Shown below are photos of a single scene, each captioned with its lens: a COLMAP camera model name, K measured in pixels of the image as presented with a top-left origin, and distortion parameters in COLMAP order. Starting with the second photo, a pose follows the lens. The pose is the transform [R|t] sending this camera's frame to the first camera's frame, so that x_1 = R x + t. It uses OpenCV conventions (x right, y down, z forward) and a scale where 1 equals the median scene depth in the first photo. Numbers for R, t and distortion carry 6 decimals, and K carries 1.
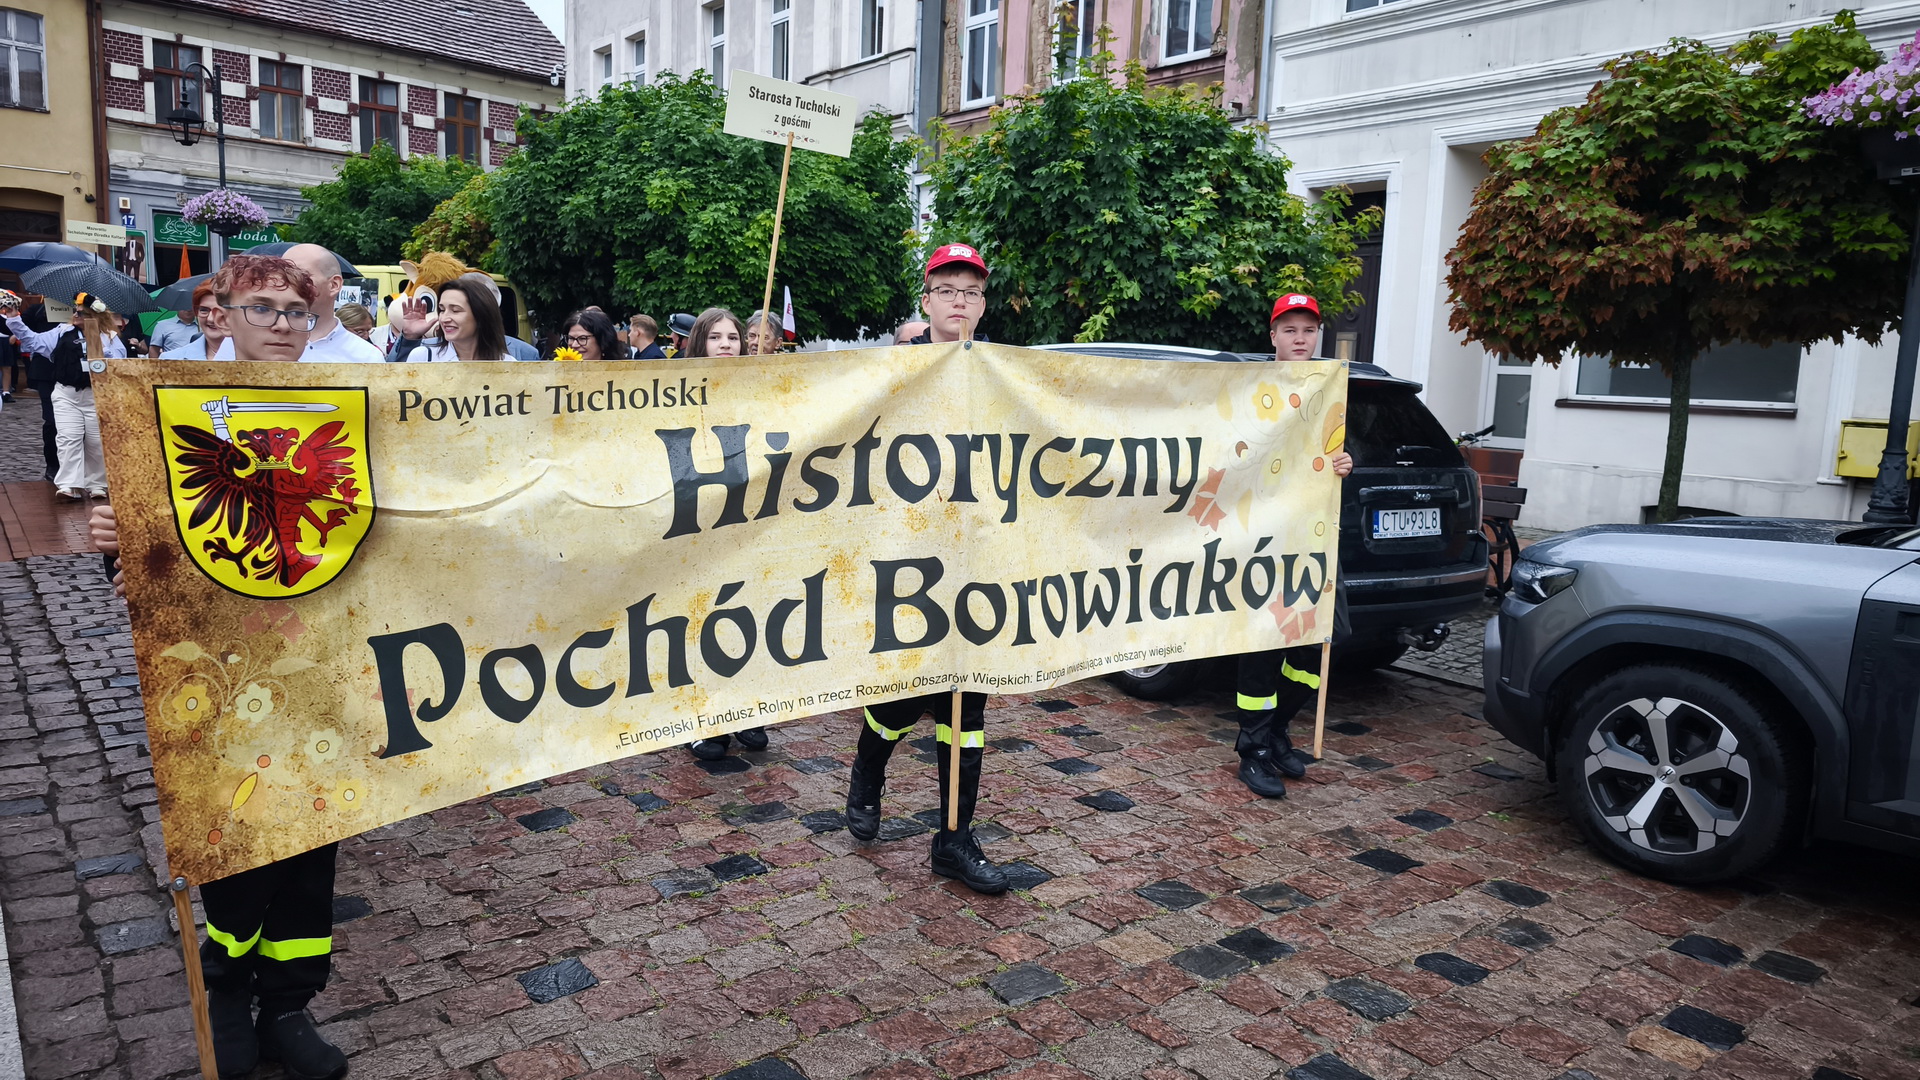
lens RADIAL K [[1288.2, 0, 960.0], [0, 1288.2, 540.0], [0, 0, 1]] dist [0.010315, -0.021824]
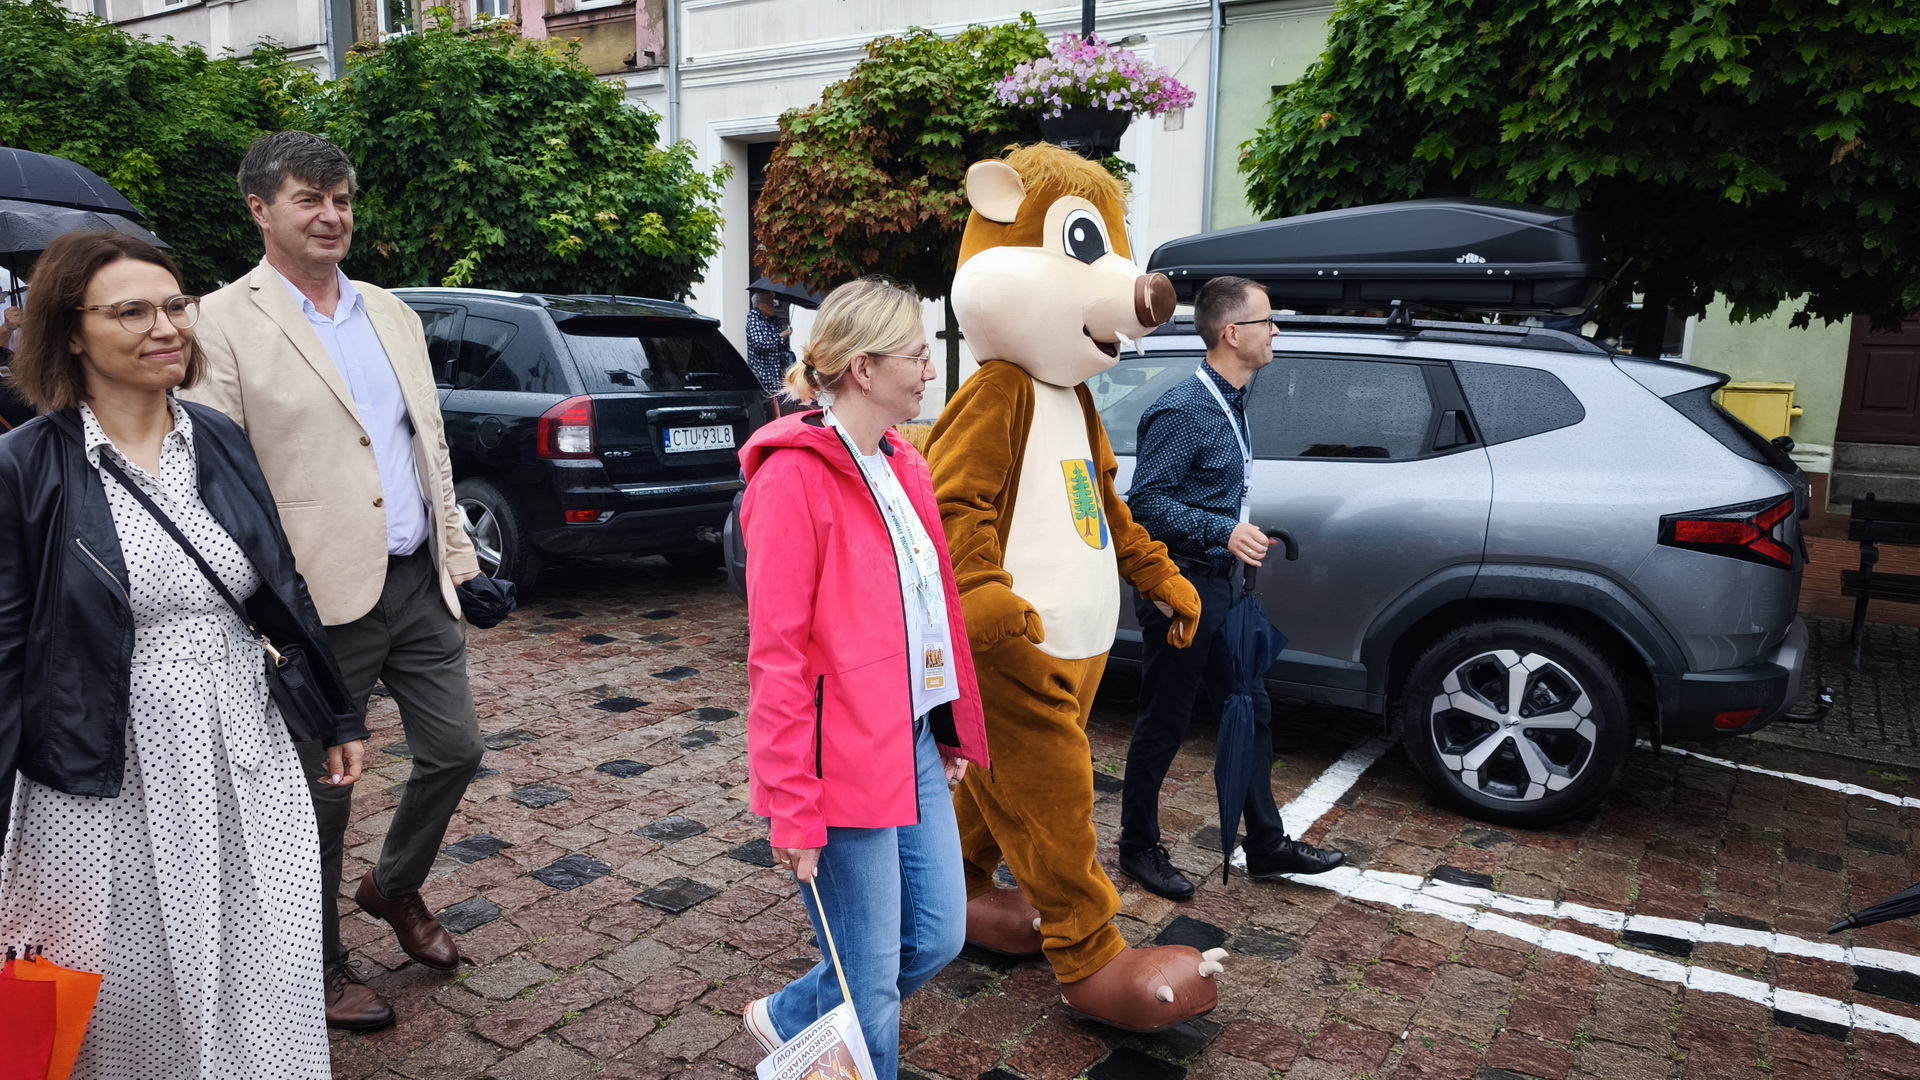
lens RADIAL K [[1303.2, 0, 962.4], [0, 1303.2, 551.2], [0, 0, 1]] dist [0.004080, -0.017430]
pose [[0.940248, -0.083086, 0.330197, 0.110655], [0.066079, 0.995860, 0.062422, 0.020546], [-0.334016, -0.036873, 0.941846, -0.136021]]
